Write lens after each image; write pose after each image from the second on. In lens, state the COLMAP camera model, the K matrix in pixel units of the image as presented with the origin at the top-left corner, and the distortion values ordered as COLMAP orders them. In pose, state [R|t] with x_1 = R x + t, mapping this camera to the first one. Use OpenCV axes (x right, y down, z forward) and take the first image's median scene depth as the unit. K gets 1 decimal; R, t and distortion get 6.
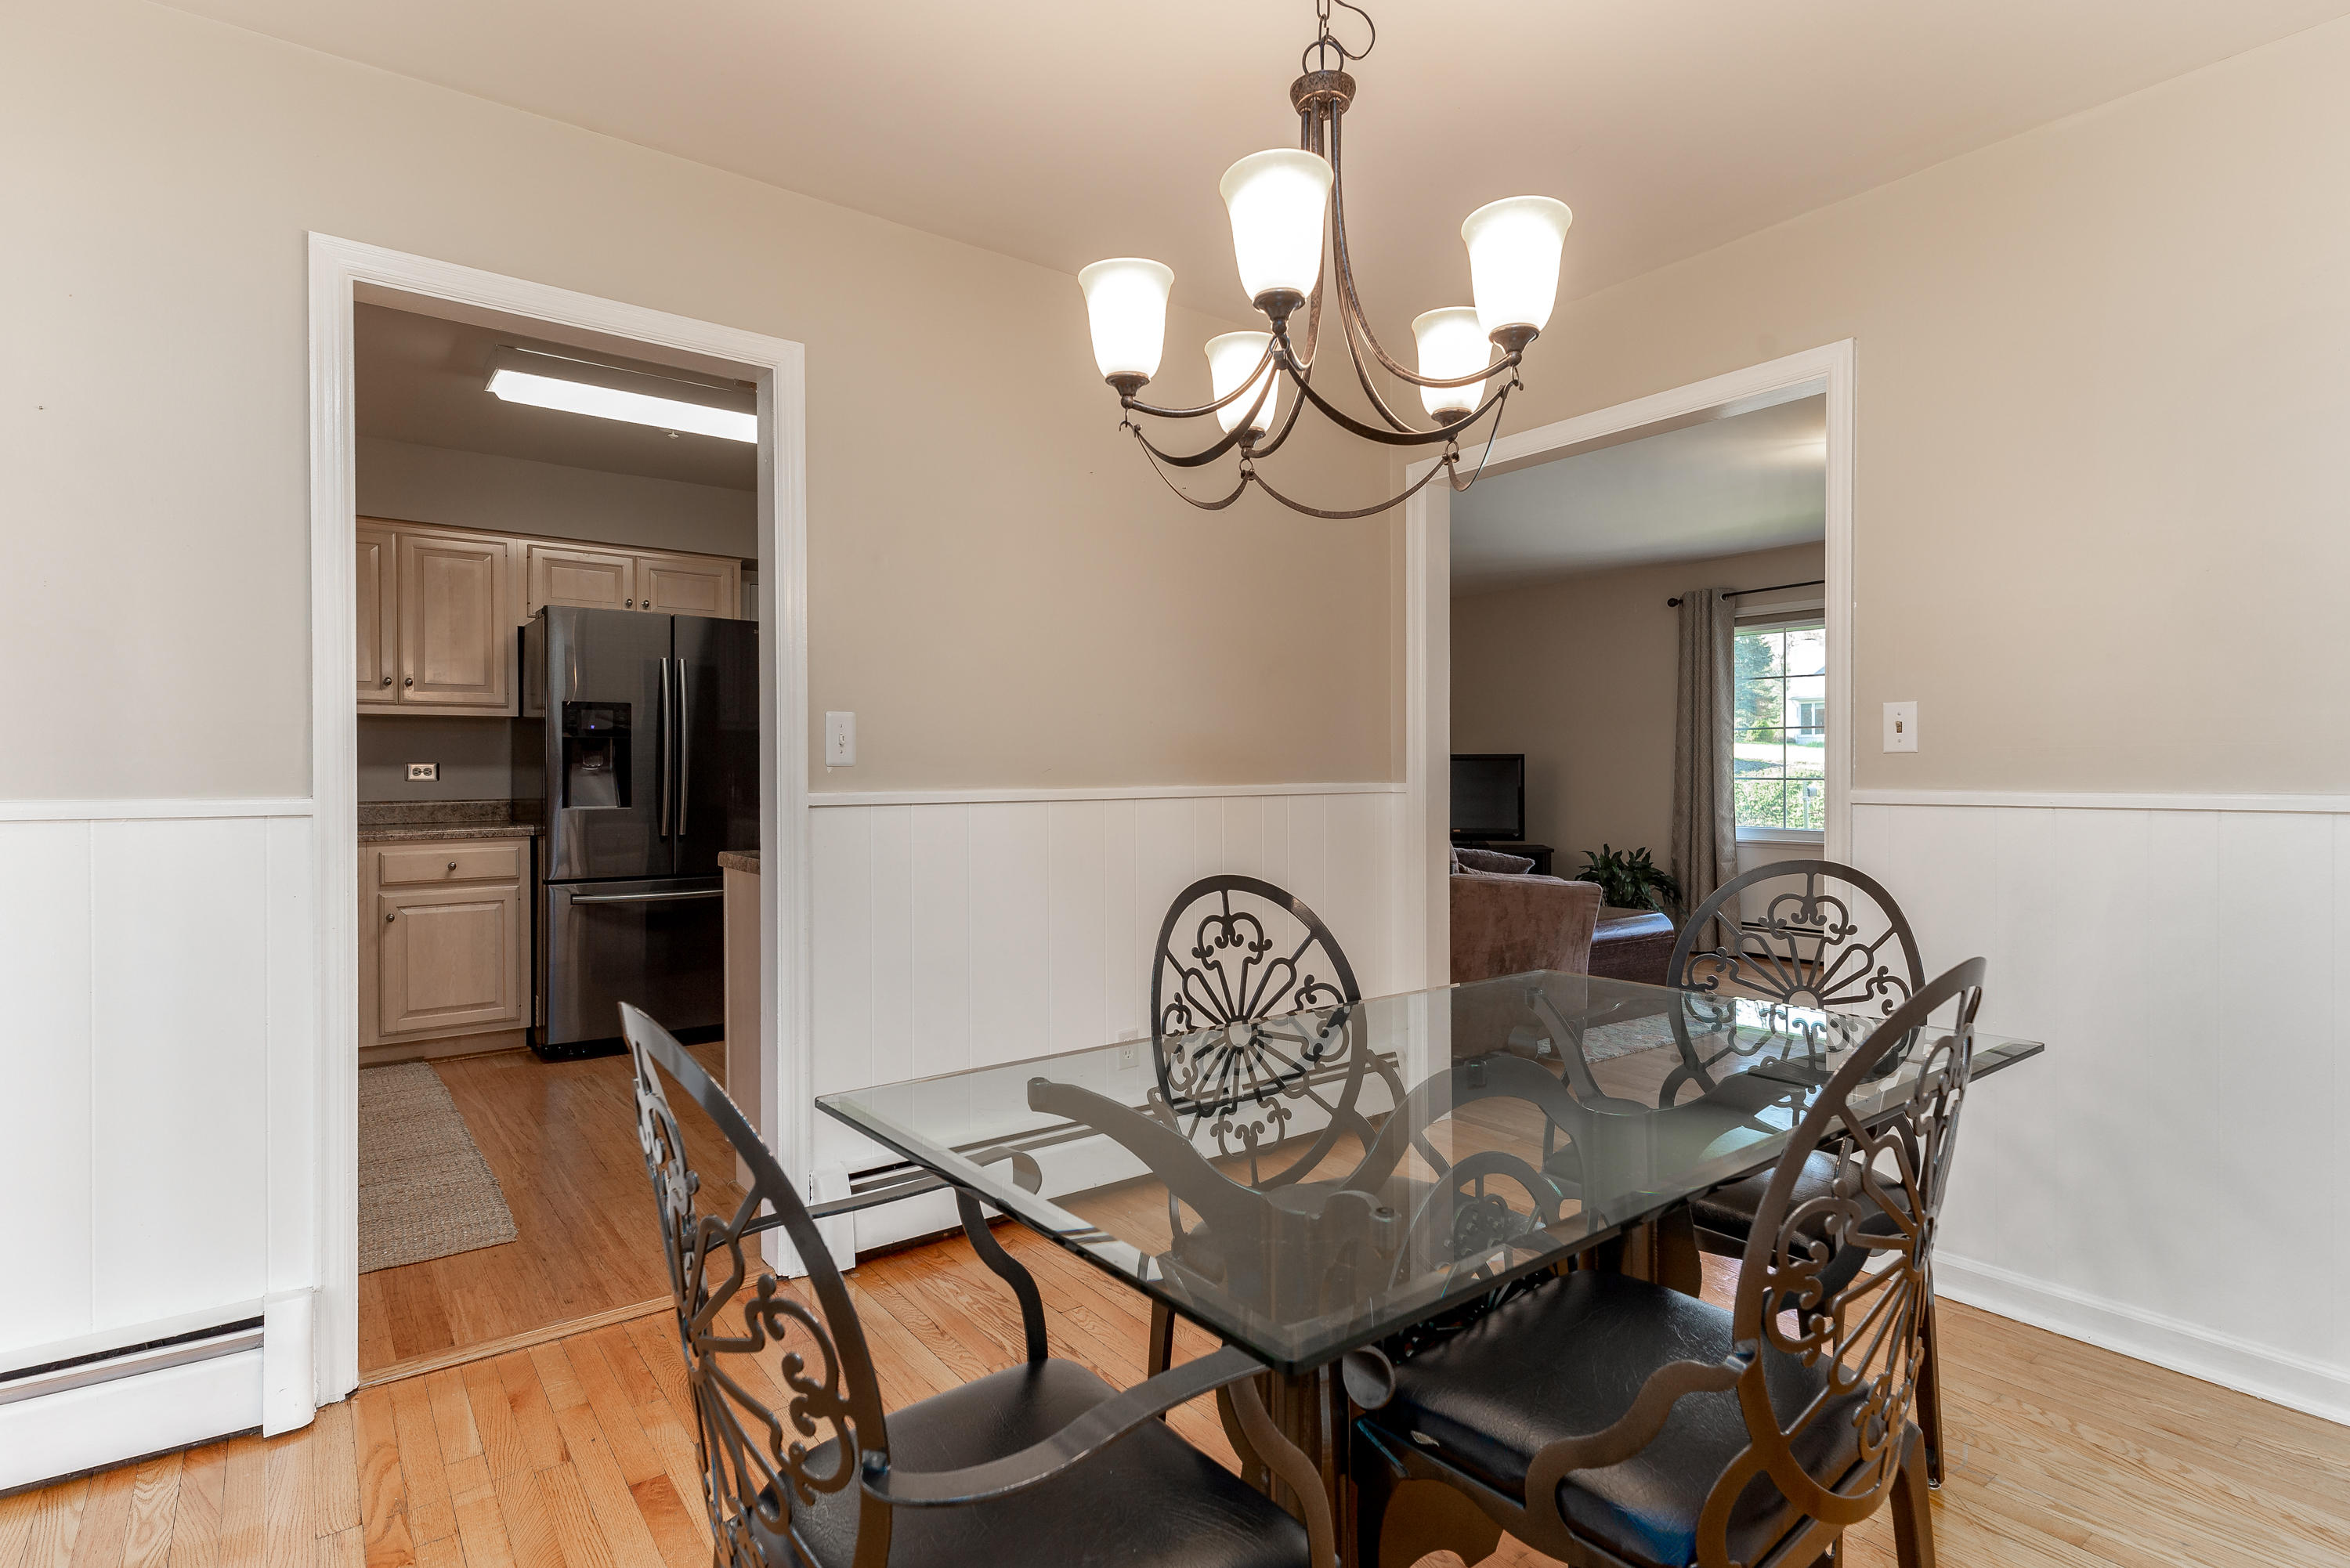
lens RADIAL K [[1126.3, 0, 1170.6], [0, 1126.3, 773.1], [0, 0, 1]] dist [0.001168, 0.000384]
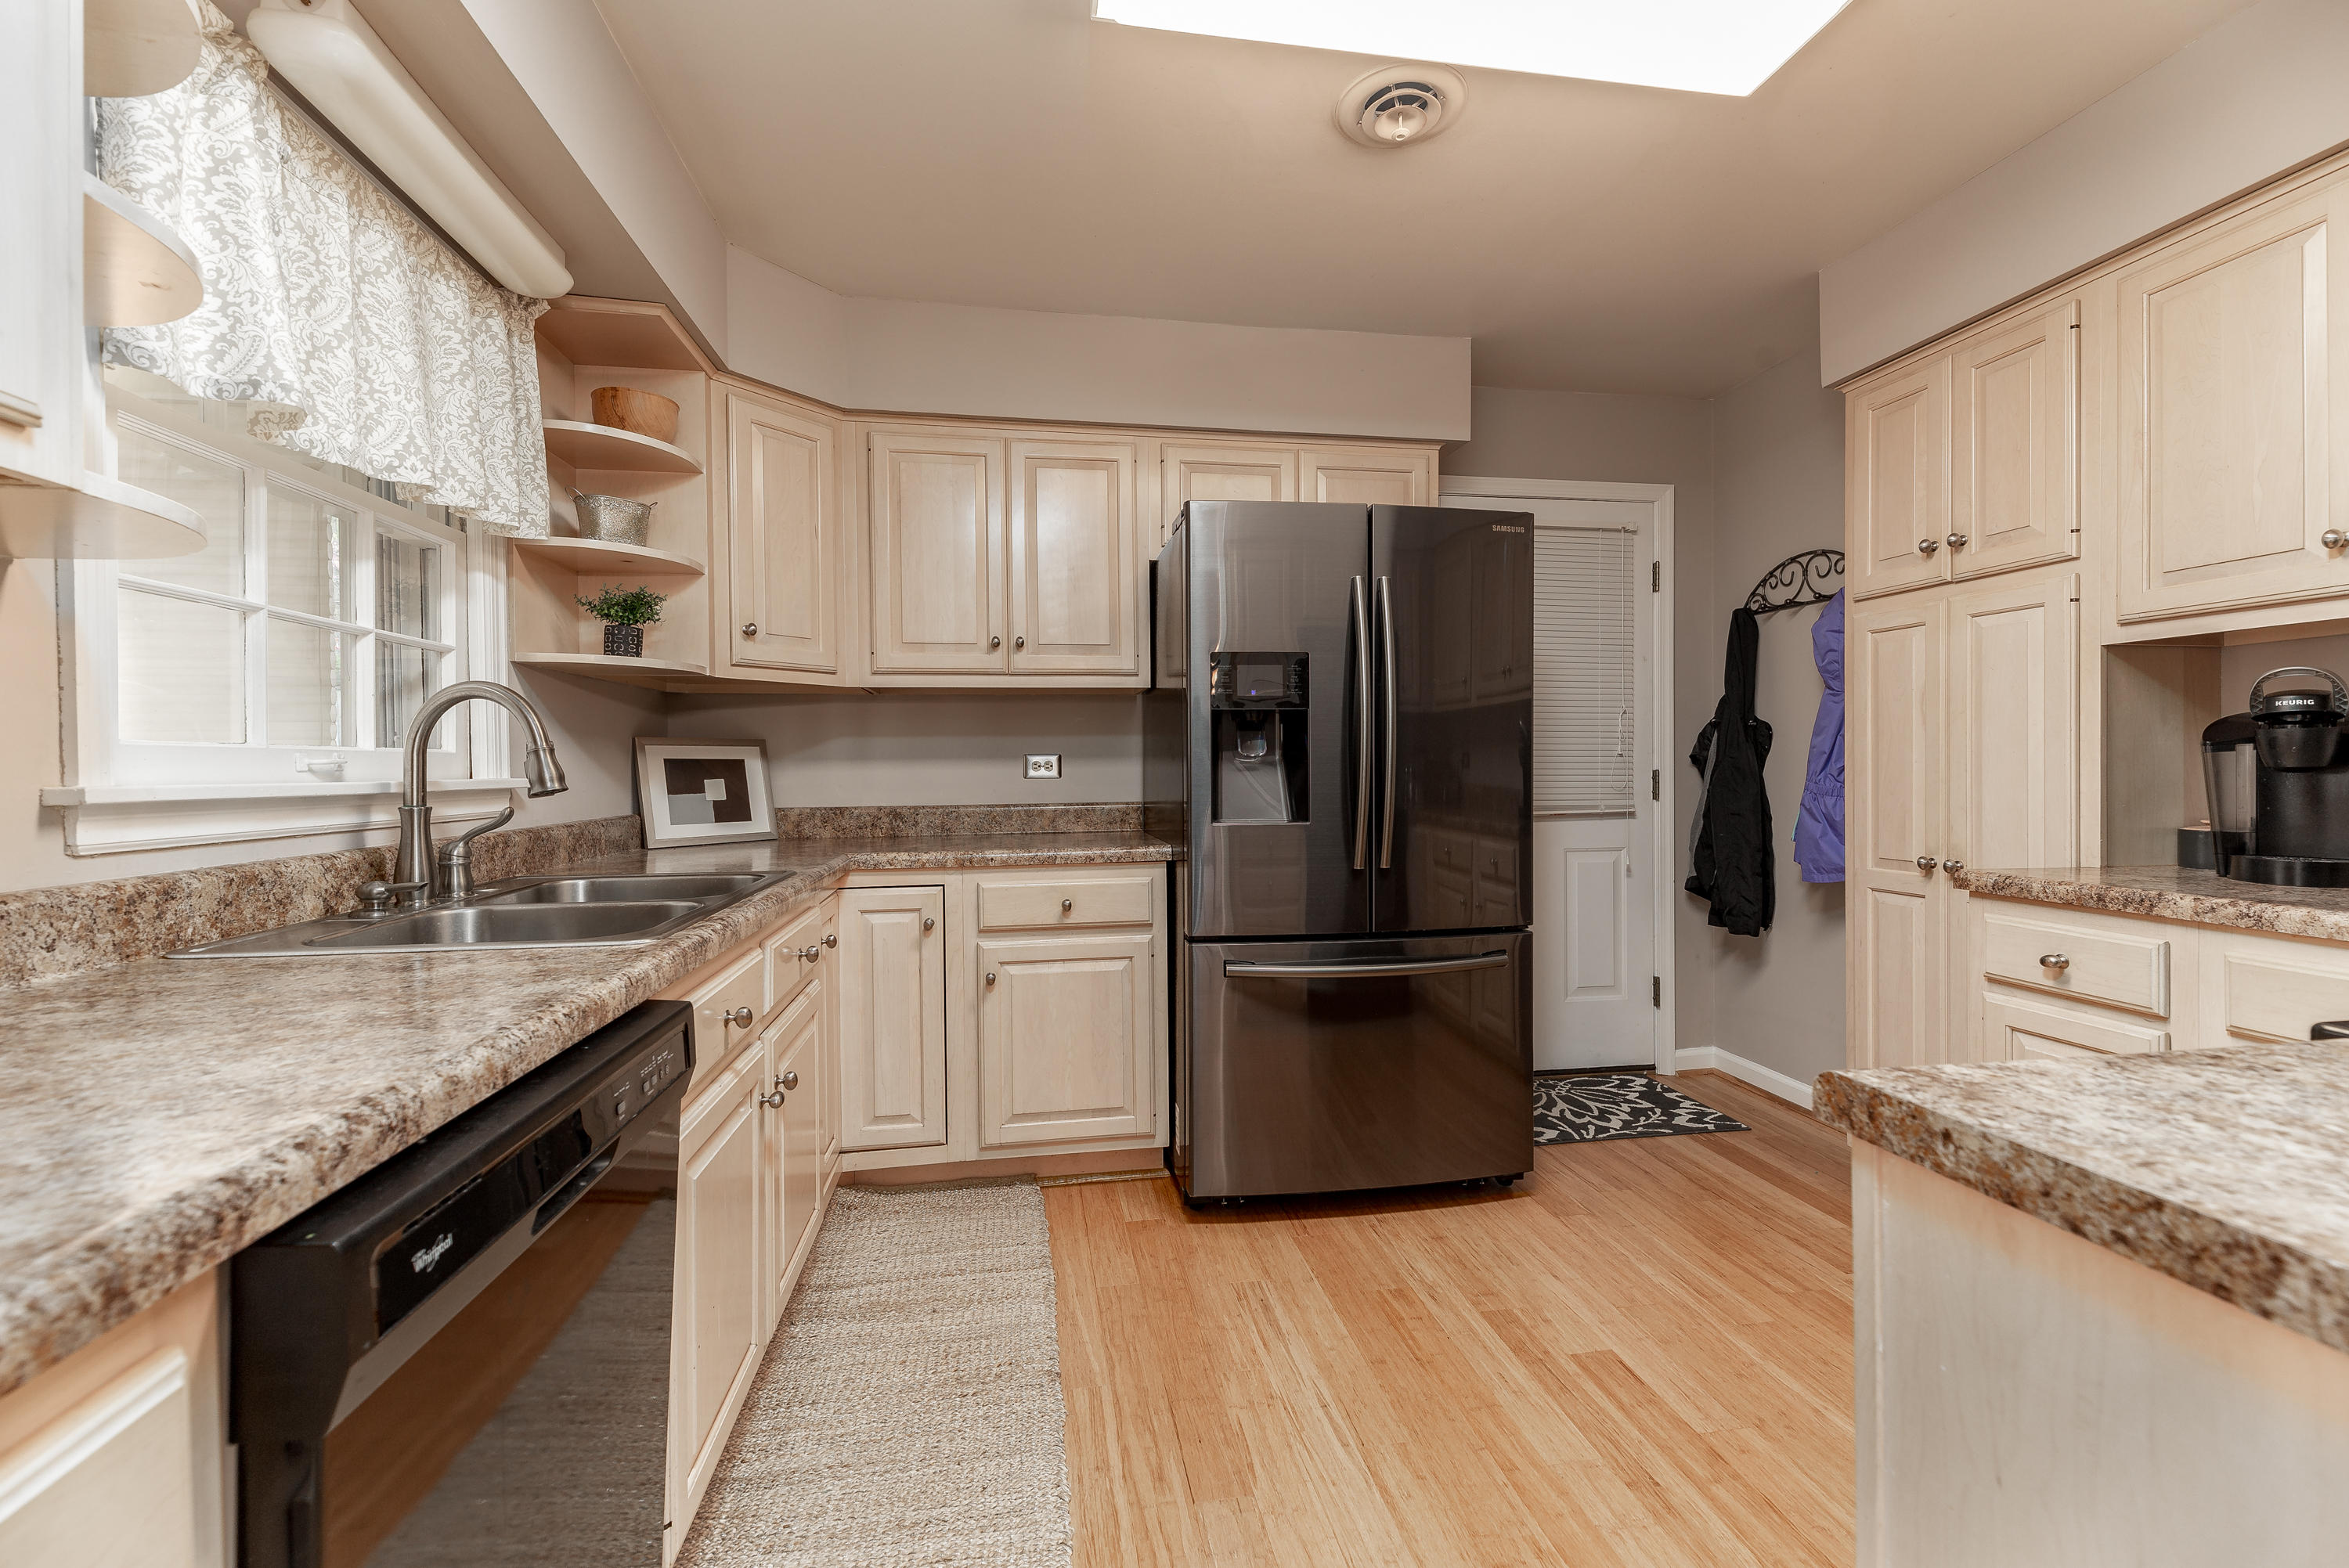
lens RADIAL K [[972.0, 0, 1175.9], [0, 972.0, 779.4], [0, 0, 1]] dist [0.016509, -0.002140]
pose [[0.877661, 0.001466, -0.479280, -0.287888], [0.003374, 0.999952, 0.009239, 0.001997], [0.479270, -0.009726, 0.877614, 0.497992]]
